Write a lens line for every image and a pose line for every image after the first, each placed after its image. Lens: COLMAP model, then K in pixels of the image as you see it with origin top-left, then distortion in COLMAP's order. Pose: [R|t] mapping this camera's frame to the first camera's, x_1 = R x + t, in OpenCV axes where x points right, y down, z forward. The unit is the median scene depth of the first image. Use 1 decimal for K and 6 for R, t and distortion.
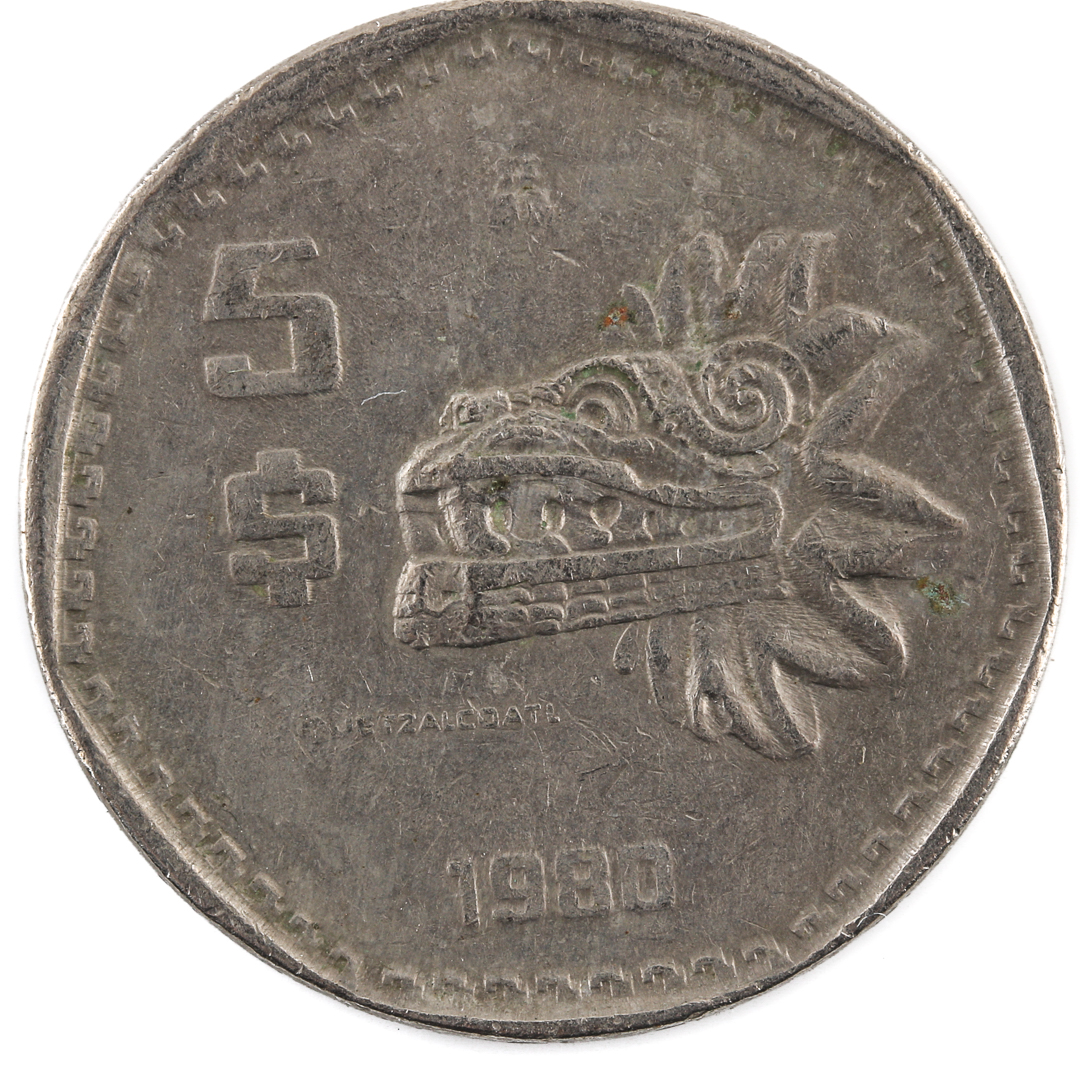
lens RADIAL K [[3885.5, 0, 539.4], [0, 3885.5, 536.8], [0, 0, 1]] dist [-0.035166, 0.000000]
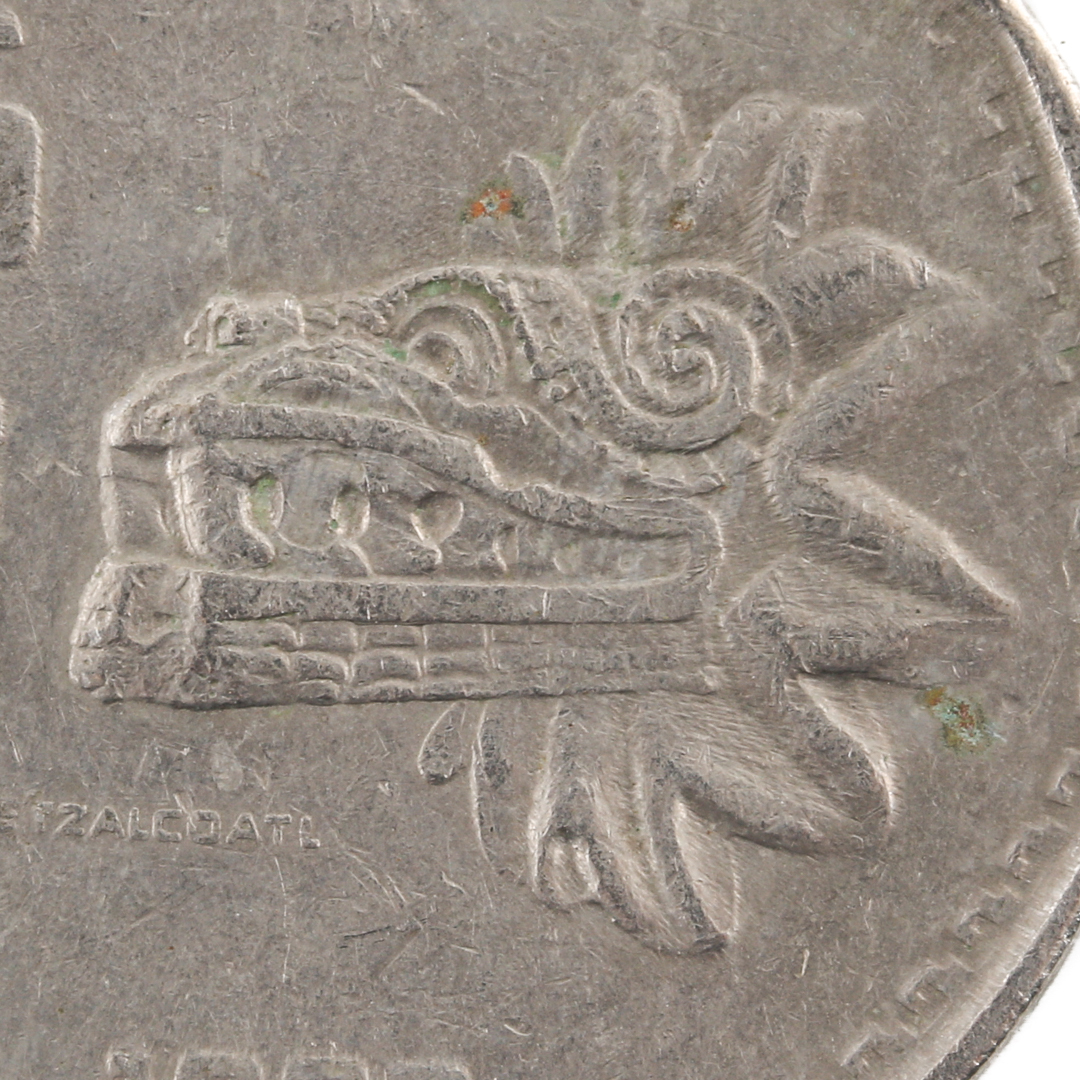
lens RADIAL K [[3885.5, 0, 540.6], [0, 3885.5, 543.3], [0, 0, 1]] dist [-0.035166, 0.000000]
pose [[0.992284, 0.123982, 0.000141, 0.033852], [-0.123979, 0.992268, -0.005729, -0.000888], [-0.000850, 0.005667, 0.999984, 0.387292]]
